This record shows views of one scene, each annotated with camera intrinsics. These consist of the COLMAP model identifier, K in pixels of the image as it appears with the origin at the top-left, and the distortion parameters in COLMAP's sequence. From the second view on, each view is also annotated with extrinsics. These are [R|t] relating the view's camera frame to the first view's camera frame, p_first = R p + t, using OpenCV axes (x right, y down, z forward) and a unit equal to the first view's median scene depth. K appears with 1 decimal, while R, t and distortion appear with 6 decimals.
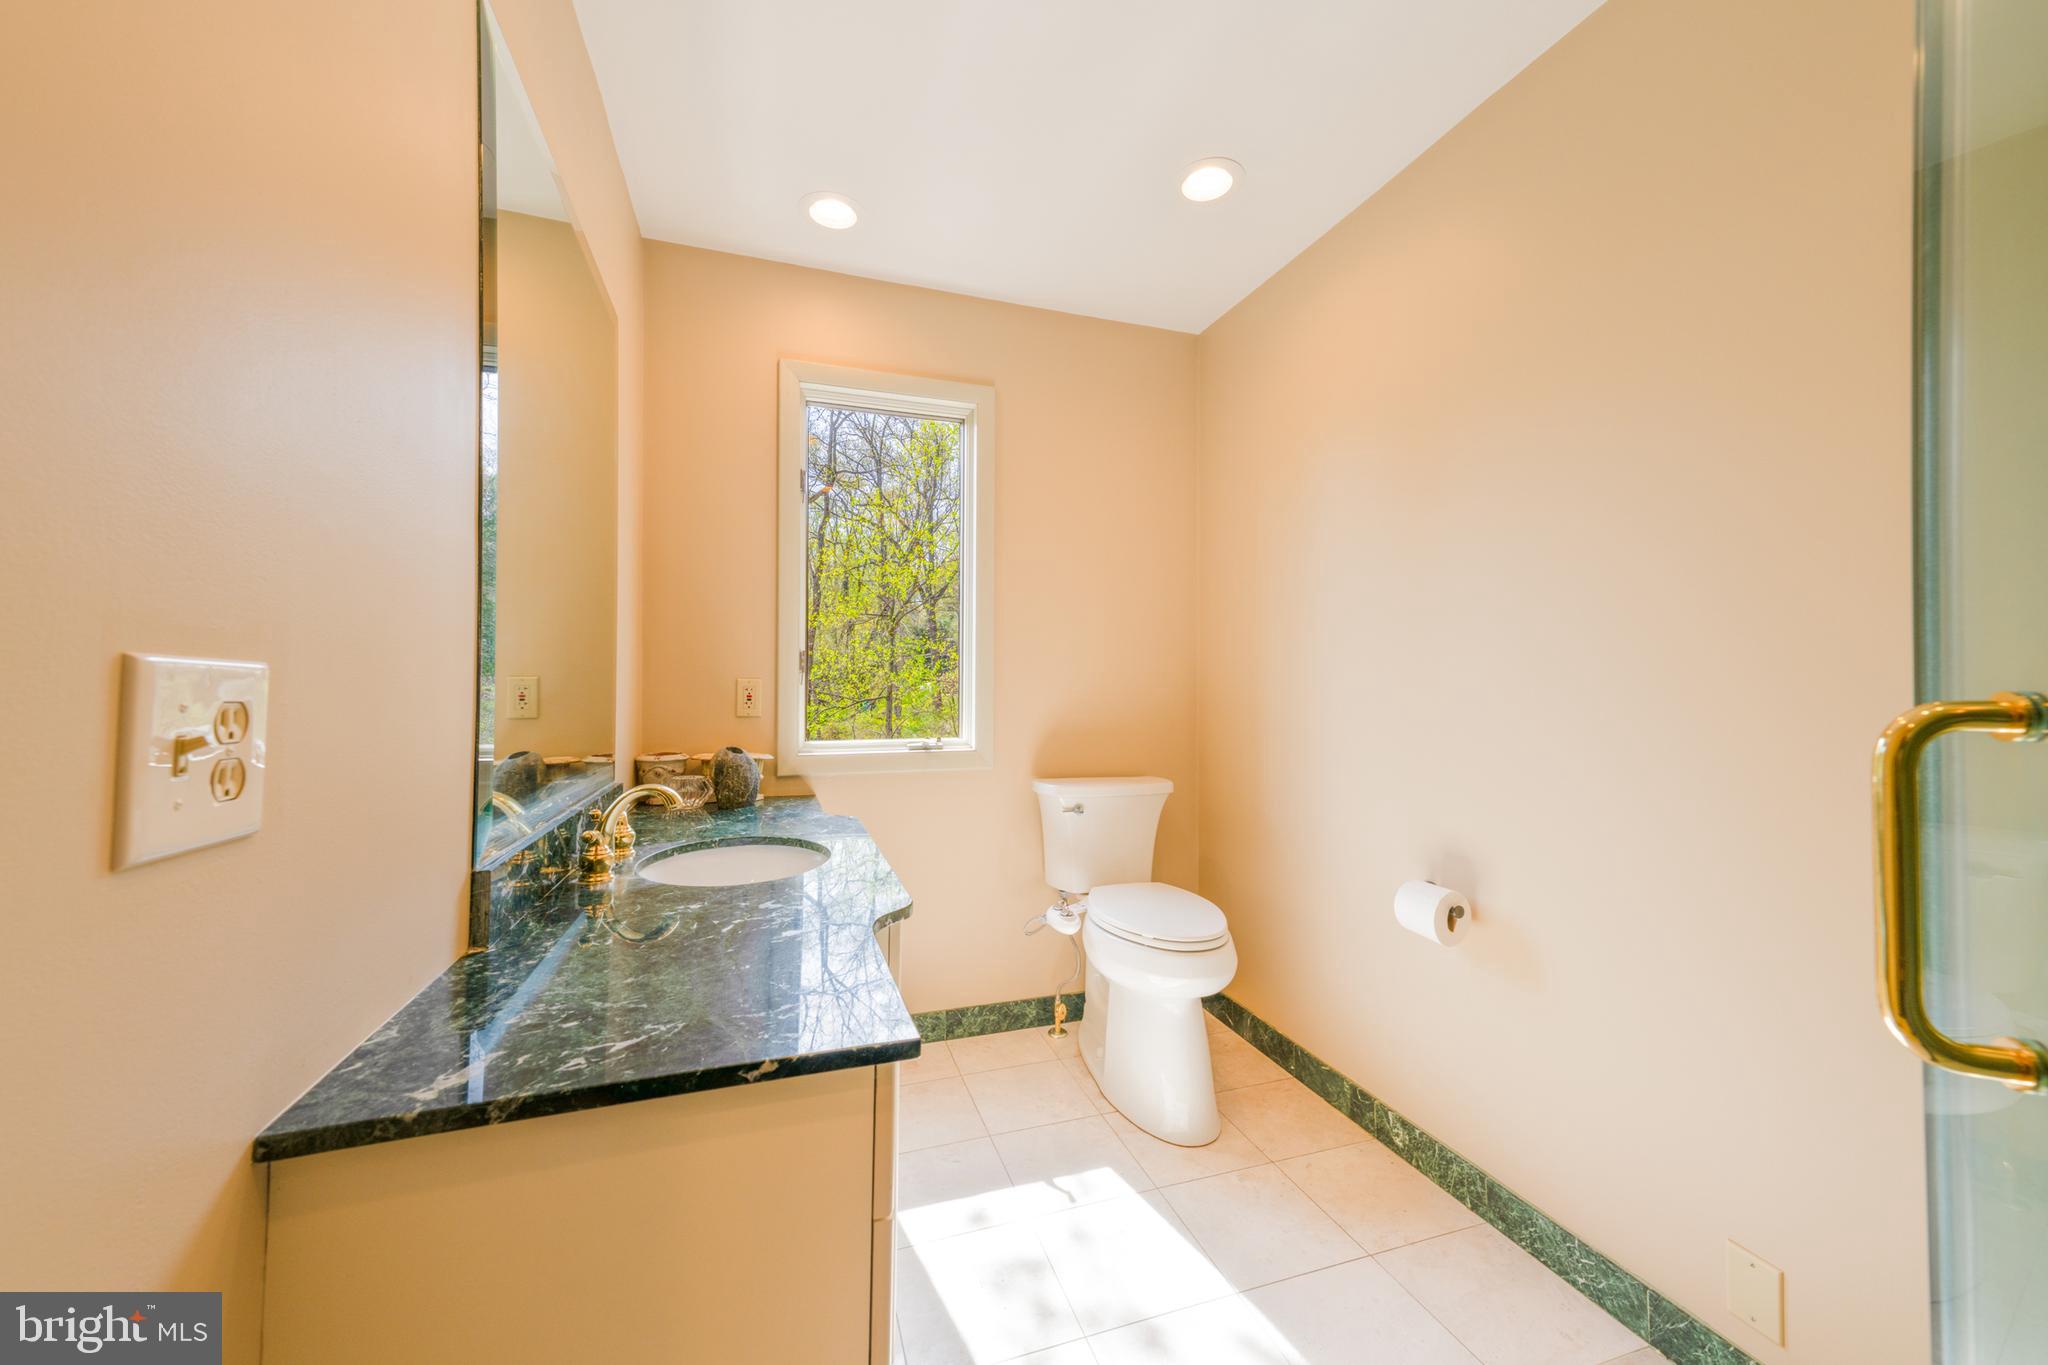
lens RADIAL K [[736.0, 0, 1024.0], [0, 736.0, 682.5], [0, 0, 1]] dist [0.000000, -0.000001]
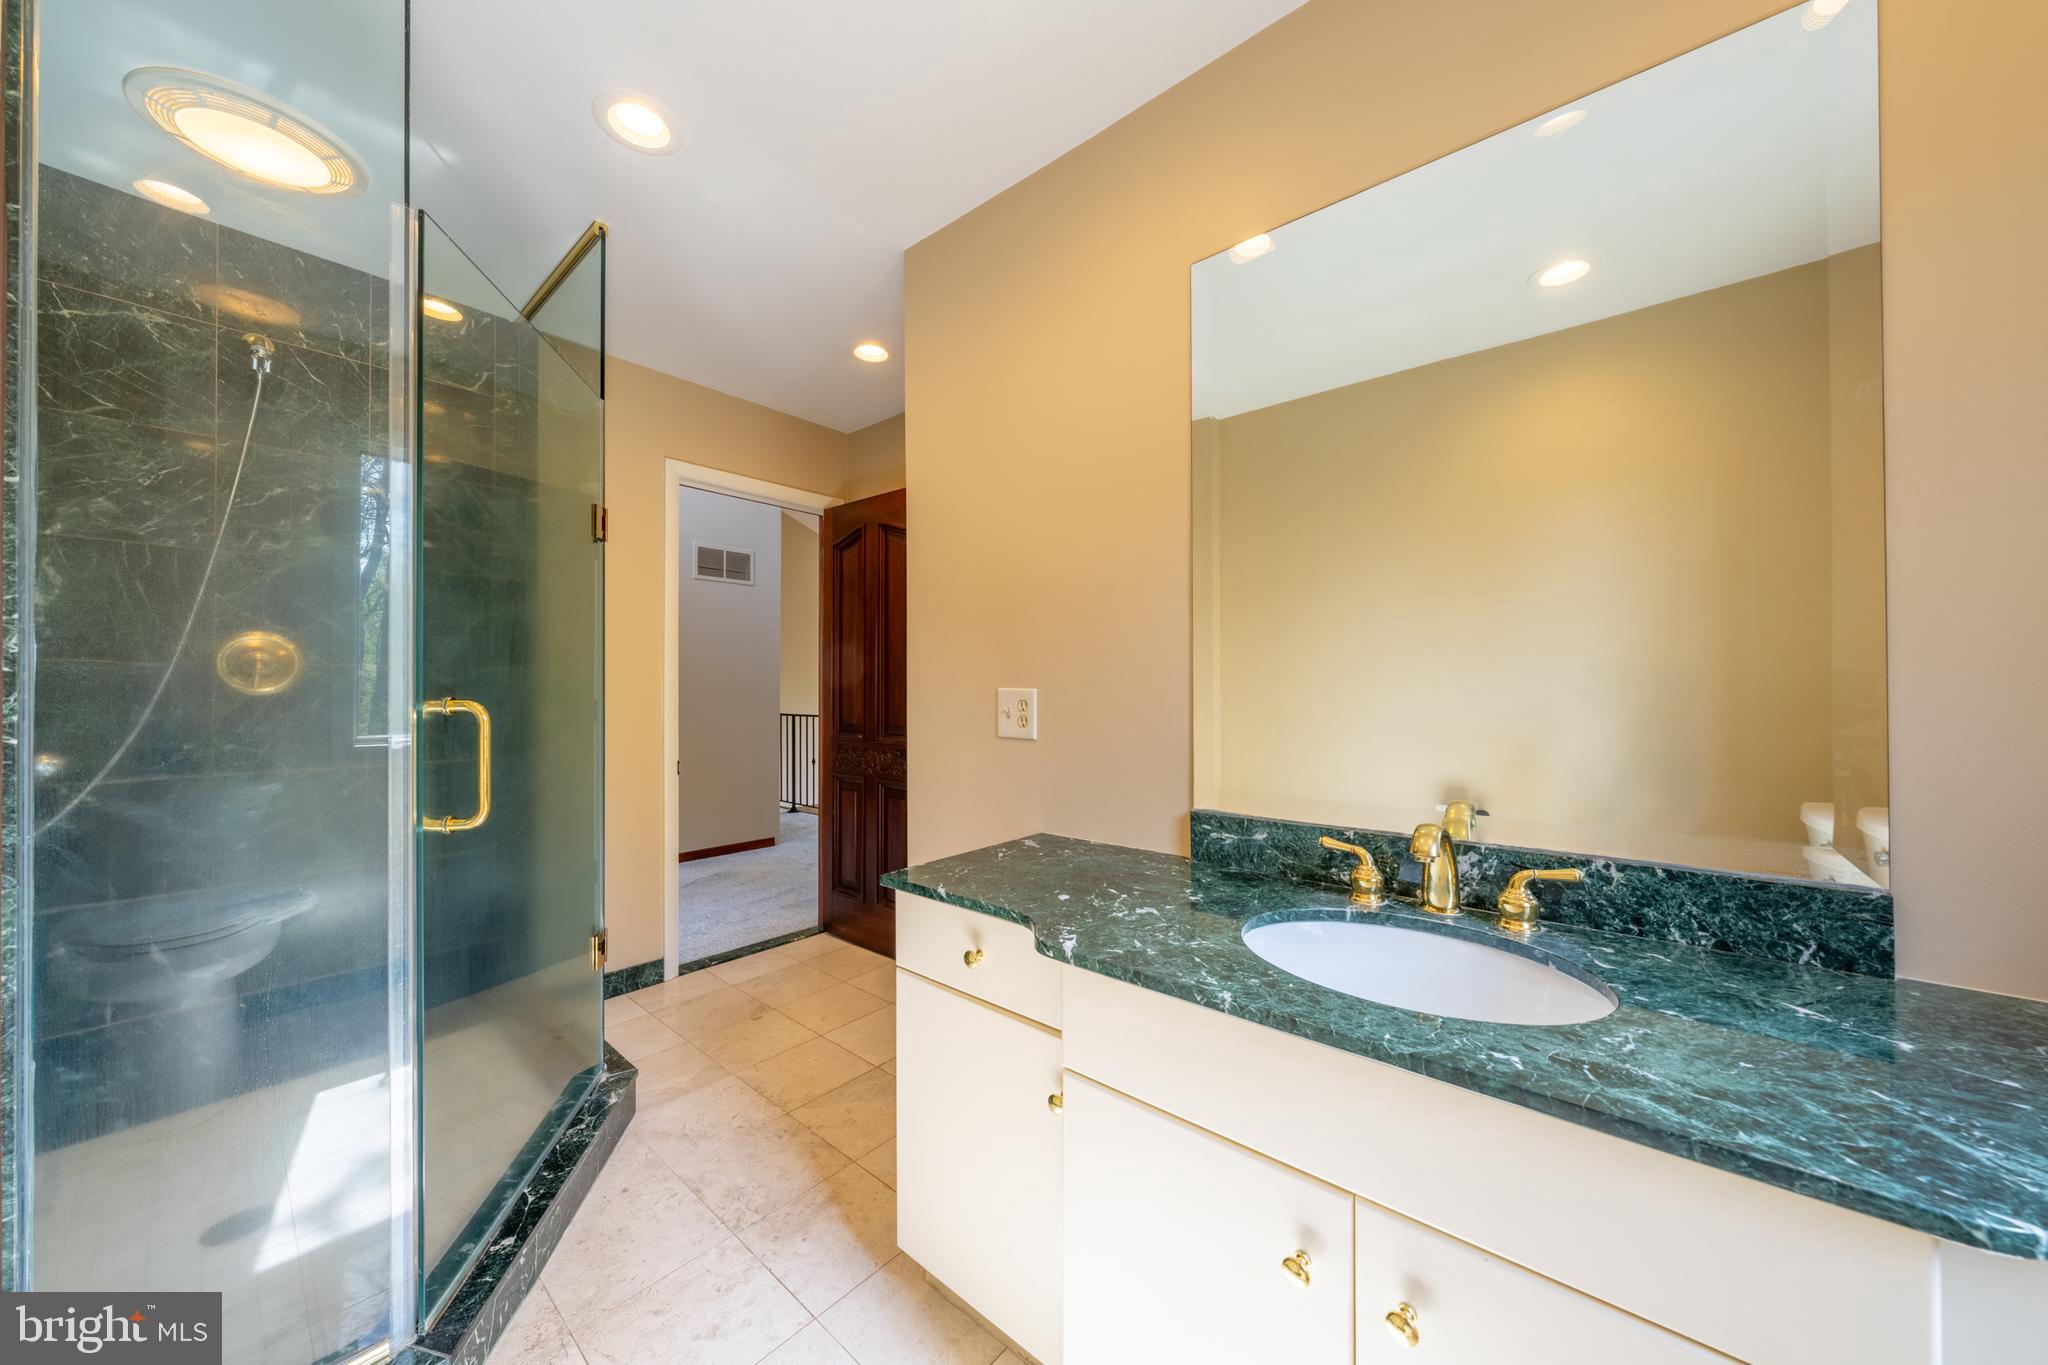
lens RADIAL K [[696.3, 0, 1024.0], [0, 696.3, 682.5], [0, 0, 1]] dist [-0.000009, -0.000014]
pose [[-0.858506, -0.005008, -0.512780, 0.340286], [0.003324, 0.999877, -0.015330, -0.003750], [0.512794, -0.014866, -0.858383, 1.945594]]
